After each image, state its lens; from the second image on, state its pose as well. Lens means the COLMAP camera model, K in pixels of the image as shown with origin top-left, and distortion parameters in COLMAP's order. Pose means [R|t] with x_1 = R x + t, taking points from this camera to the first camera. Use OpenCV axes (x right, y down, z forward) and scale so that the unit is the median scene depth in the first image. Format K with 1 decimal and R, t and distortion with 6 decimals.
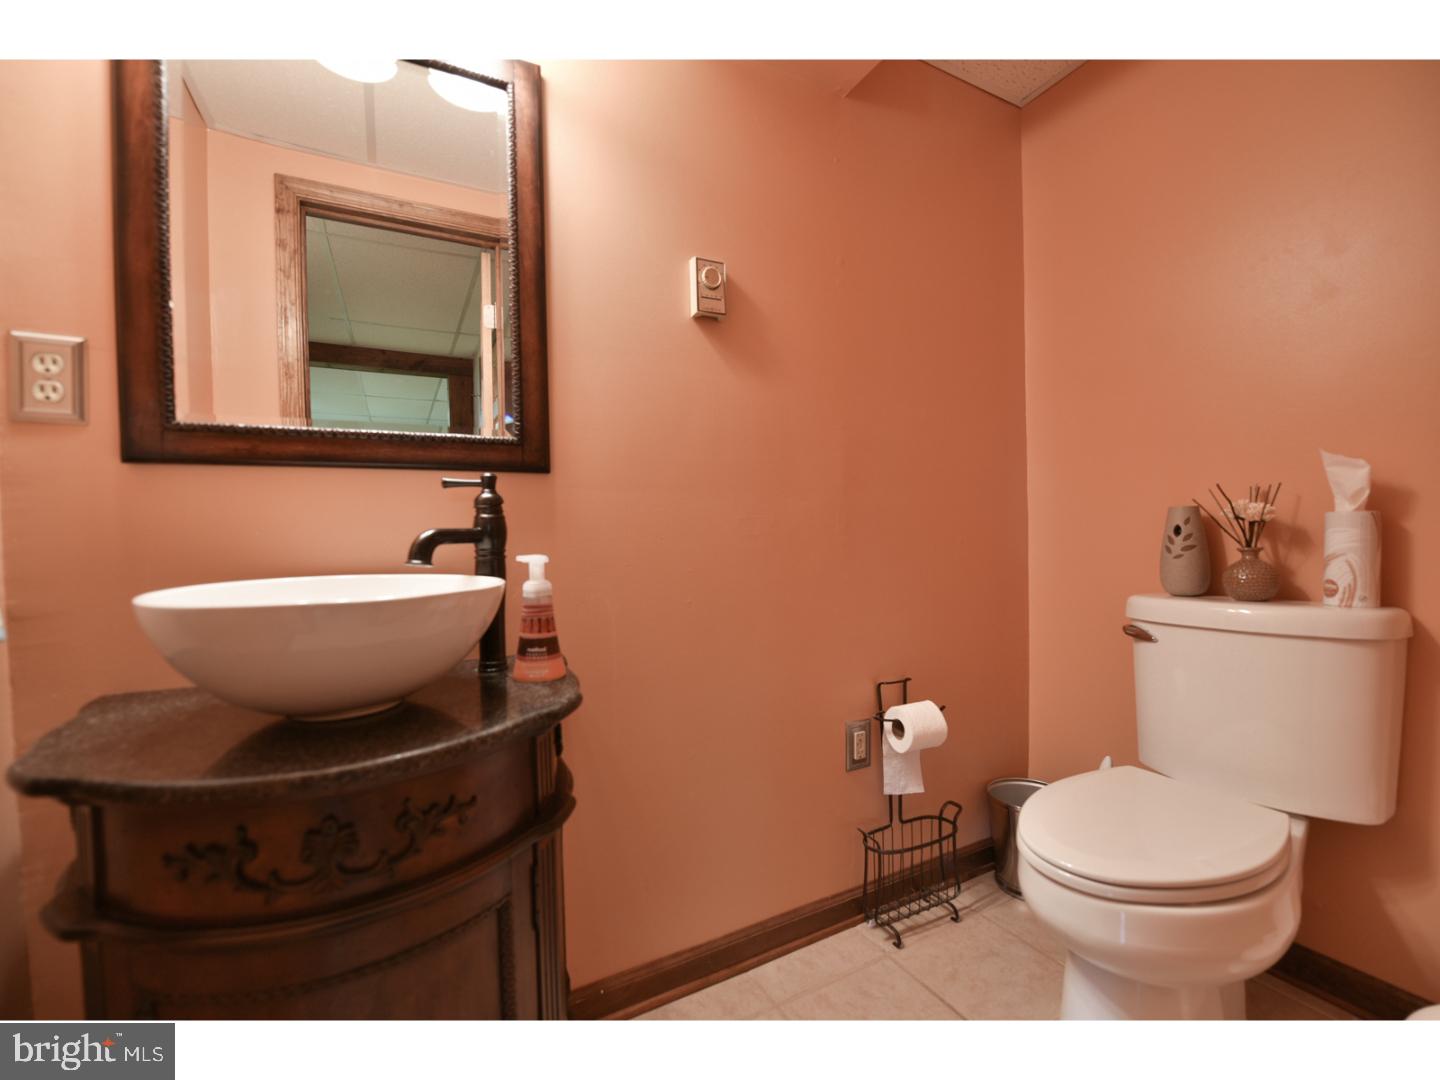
lens RADIAL K [[614.4, 0, 720.0], [0, 614.4, 540.0], [0, 0, 1]] dist [-0.031579, -0.000021]
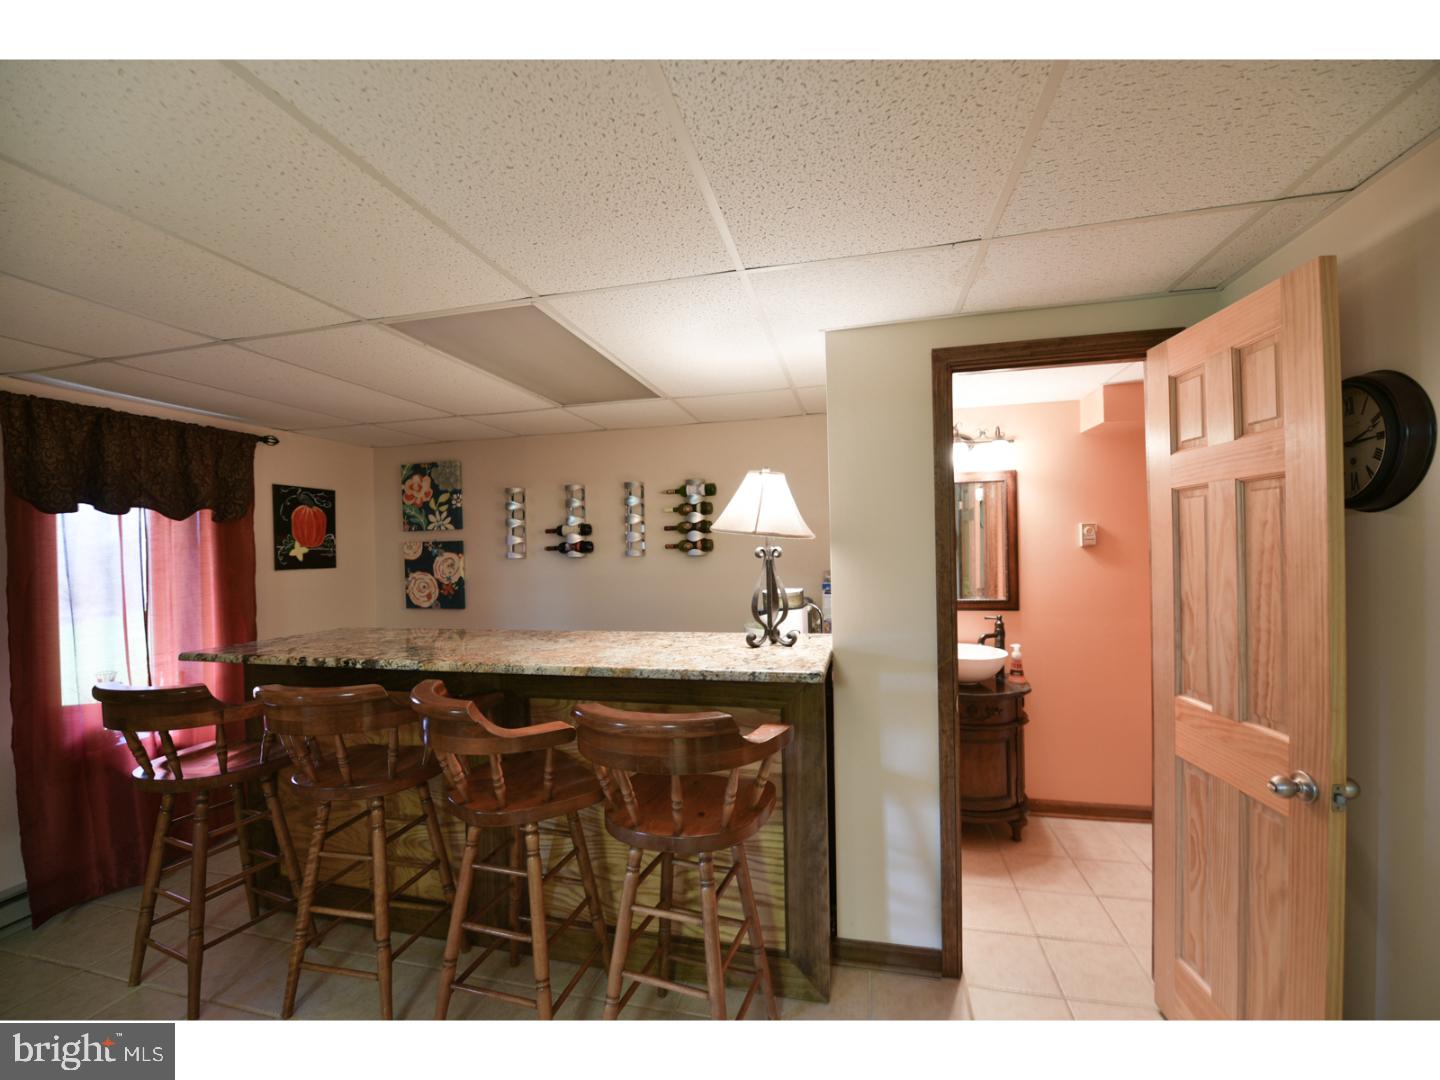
lens RADIAL K [[584.9, 0, 728.1], [0, 584.9, 543.8], [0, 0, 1]] dist [-0.021939, -0.000055]
pose [[0.761188, 0.007480, -0.648488, 0.537109], [-0.002241, 0.999958, 0.008904, -0.537333], [0.648528, -0.005324, 0.761172, -2.359817]]
